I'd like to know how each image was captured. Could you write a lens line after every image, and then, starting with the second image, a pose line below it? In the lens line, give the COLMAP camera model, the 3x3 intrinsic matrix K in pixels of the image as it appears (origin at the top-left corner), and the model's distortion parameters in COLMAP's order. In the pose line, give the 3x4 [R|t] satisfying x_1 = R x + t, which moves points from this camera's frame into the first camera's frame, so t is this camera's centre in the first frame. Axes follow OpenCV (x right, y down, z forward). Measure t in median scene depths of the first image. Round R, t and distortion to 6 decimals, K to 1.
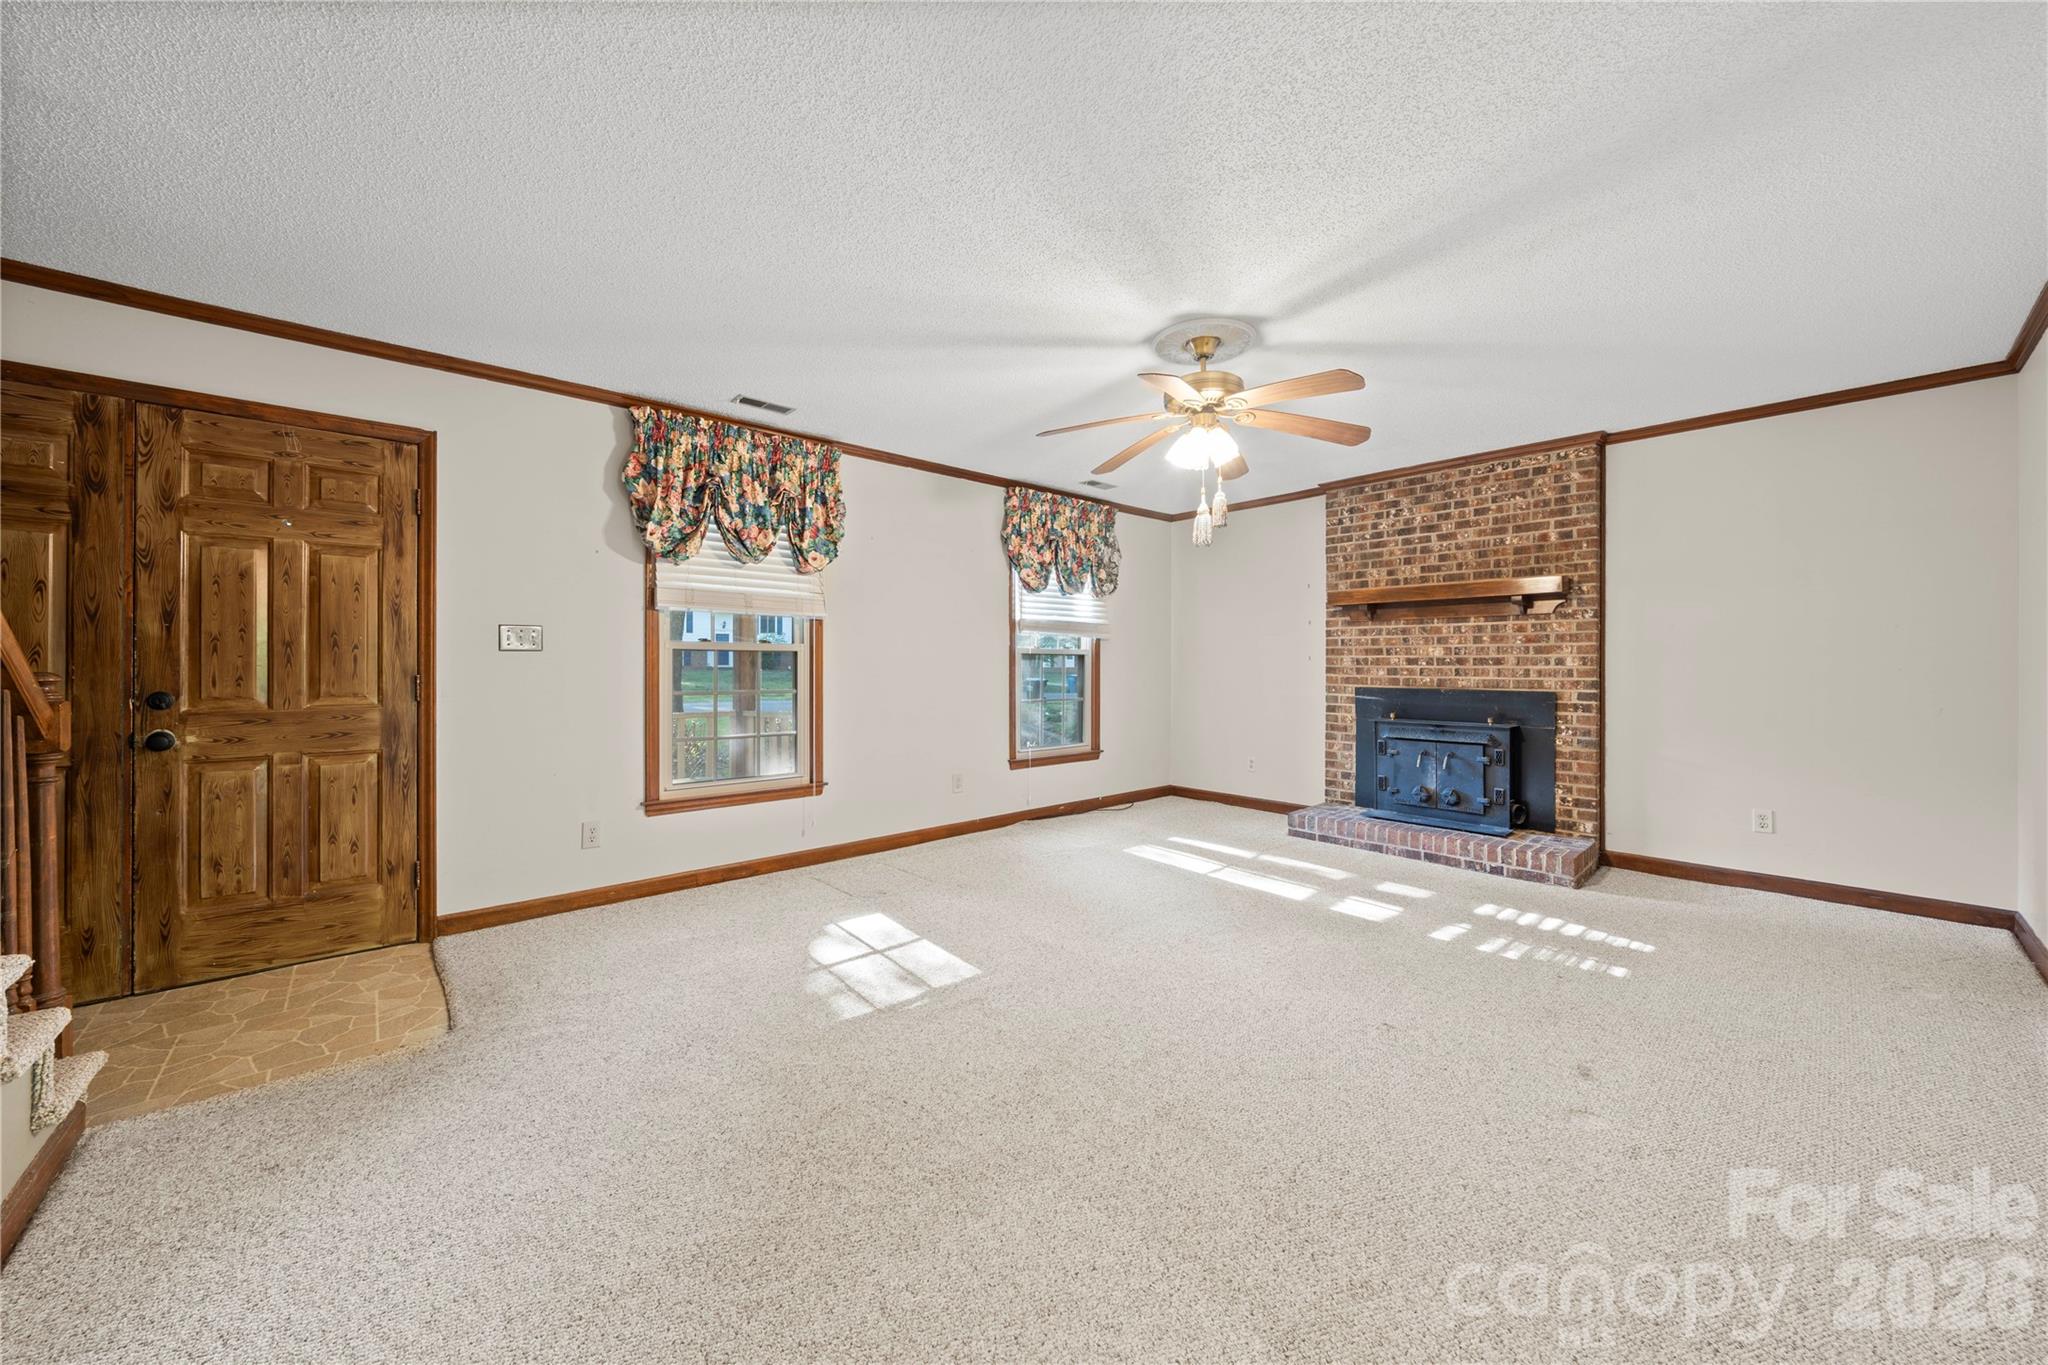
lens RADIAL K [[768.8, 0, 1051.0], [0, 768.8, 672.0], [0, 0, 1]] dist [-0.002985, -0.000790]
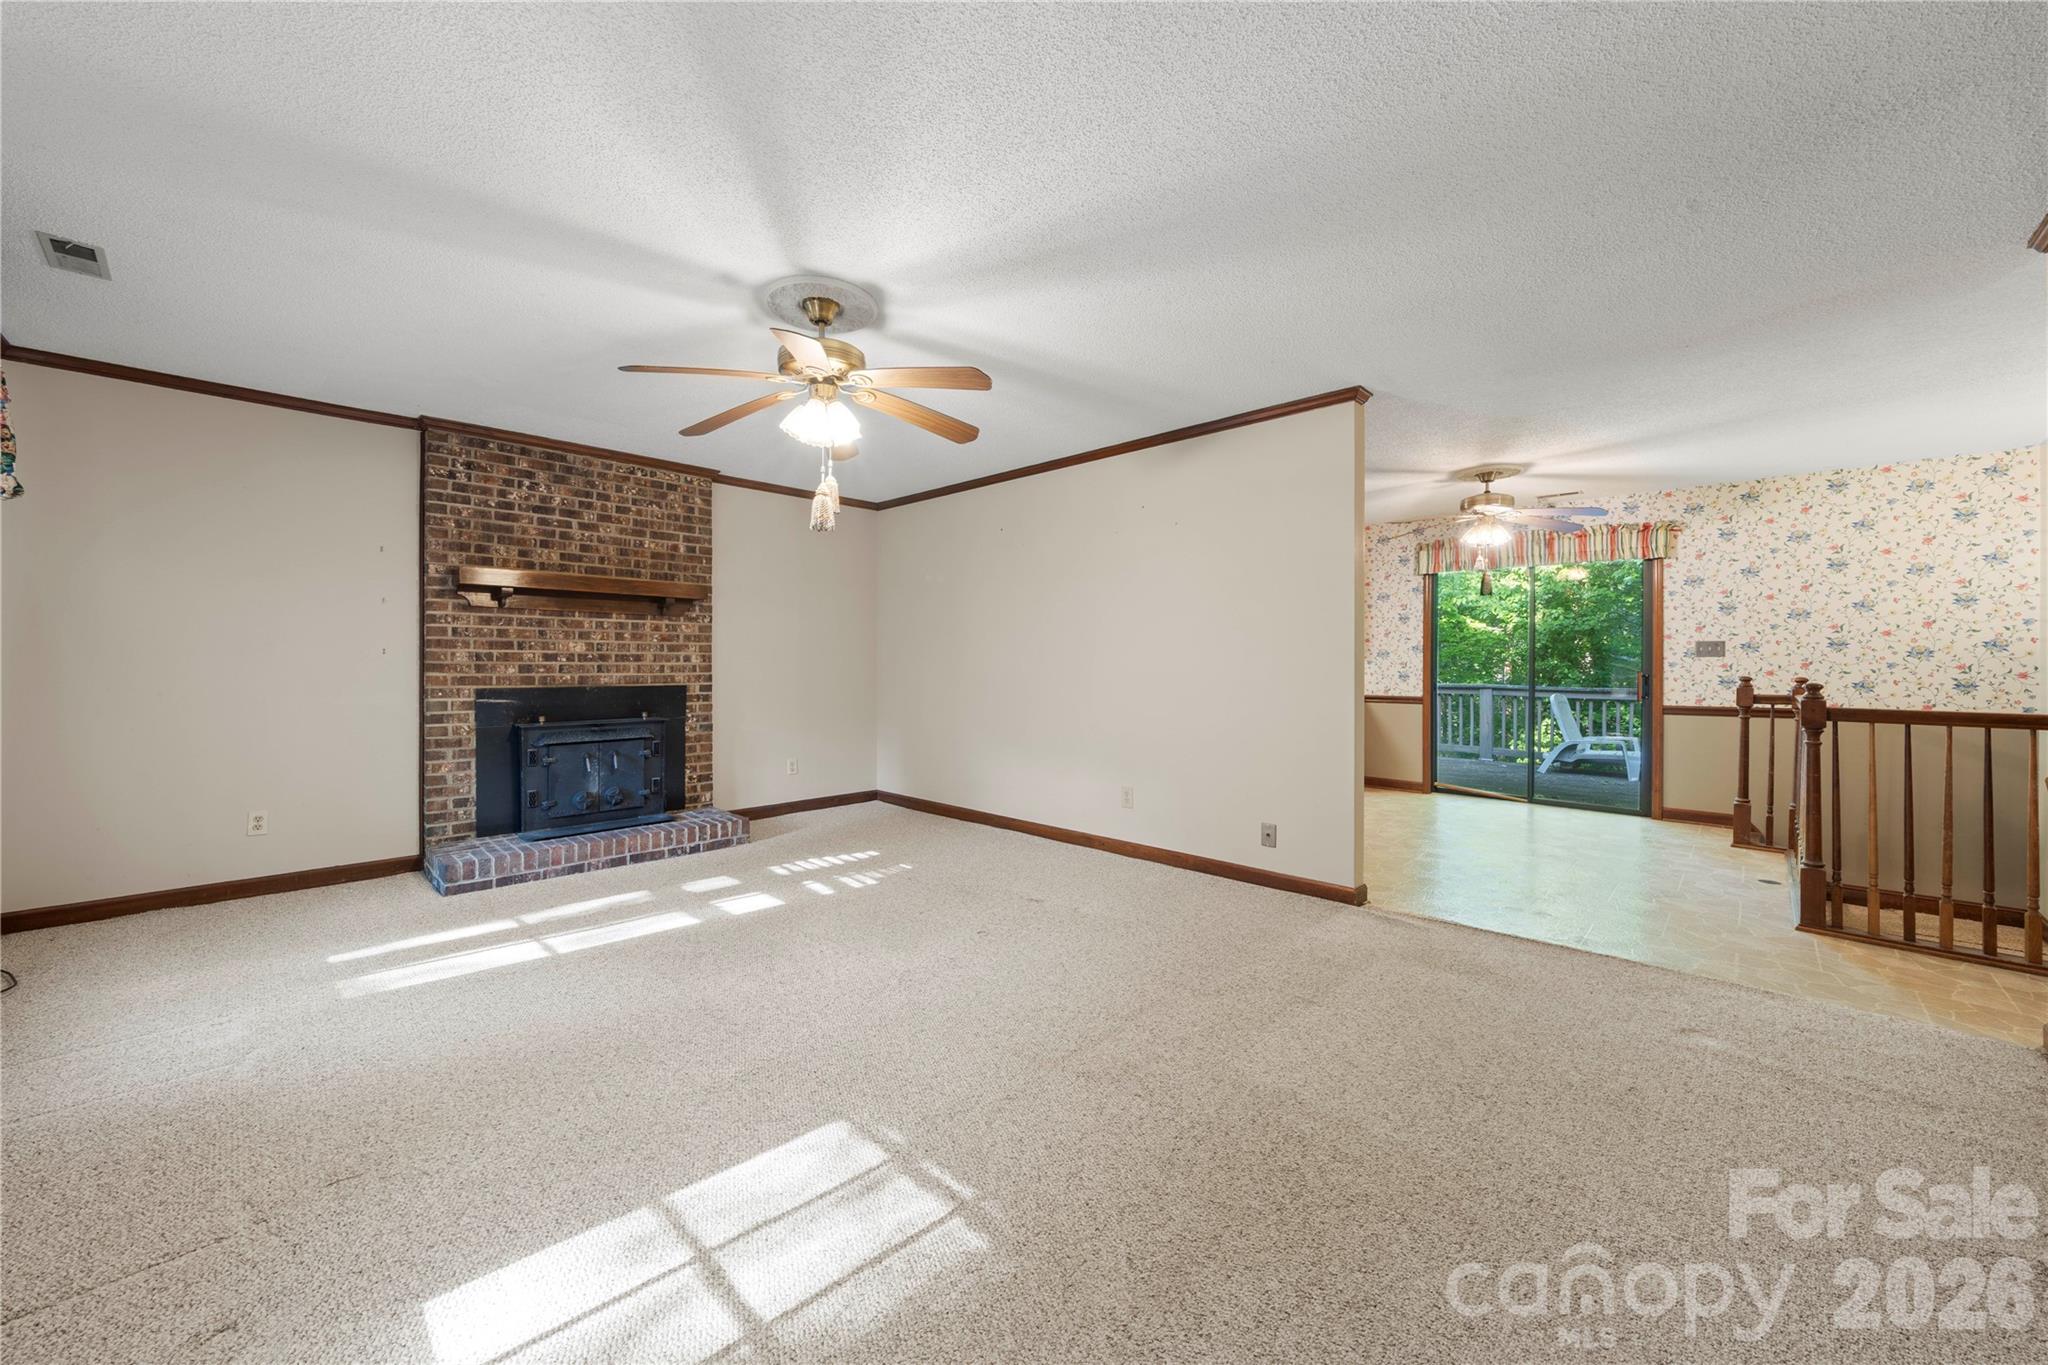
lens RADIAL K [[768.8, 0, 999.6], [0, 768.8, 672.3], [0, 0, 1]] dist [-0.002985, -0.000790]
pose [[-0.063332, -0.013718, 0.997898, -0.641629], [0.005100, 0.999888, 0.014069, -0.008957], [-0.997979, 0.005980, -0.063255, 0.754519]]
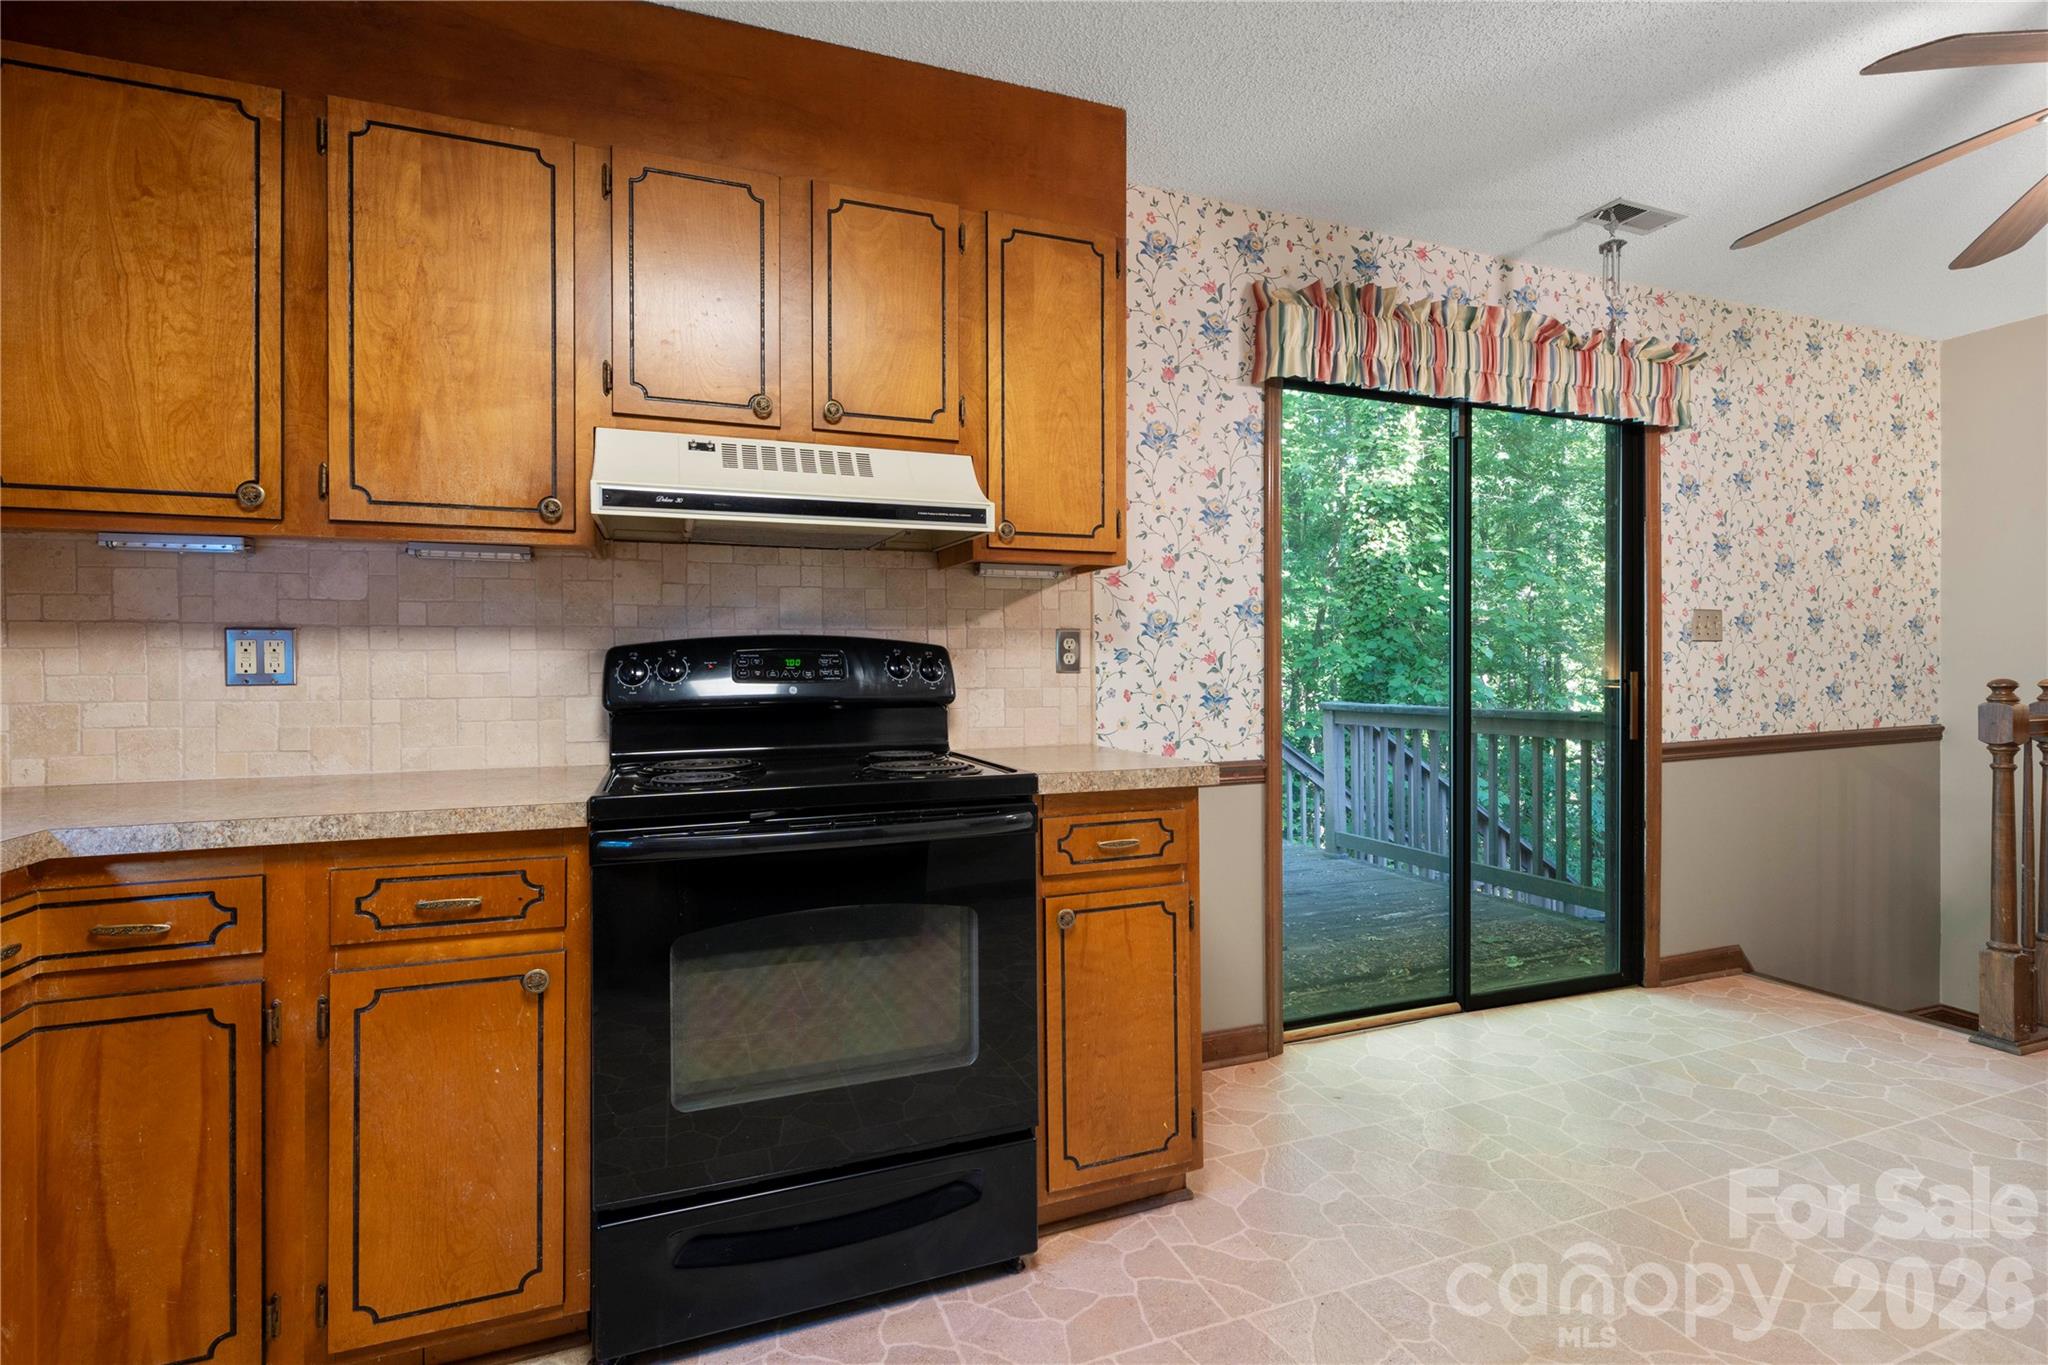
lens RADIAL K [[928.8, 0, 1022.3], [0, 928.8, 670.3], [0, 0, 1]] dist [0.001560, -0.001445]
pose [[-0.930744, 0.000992, 0.365671, 1.105882], [0.007564, 0.999835, 0.016540, -0.002473], [-0.365594, 0.018161, -0.930597, 0.354677]]
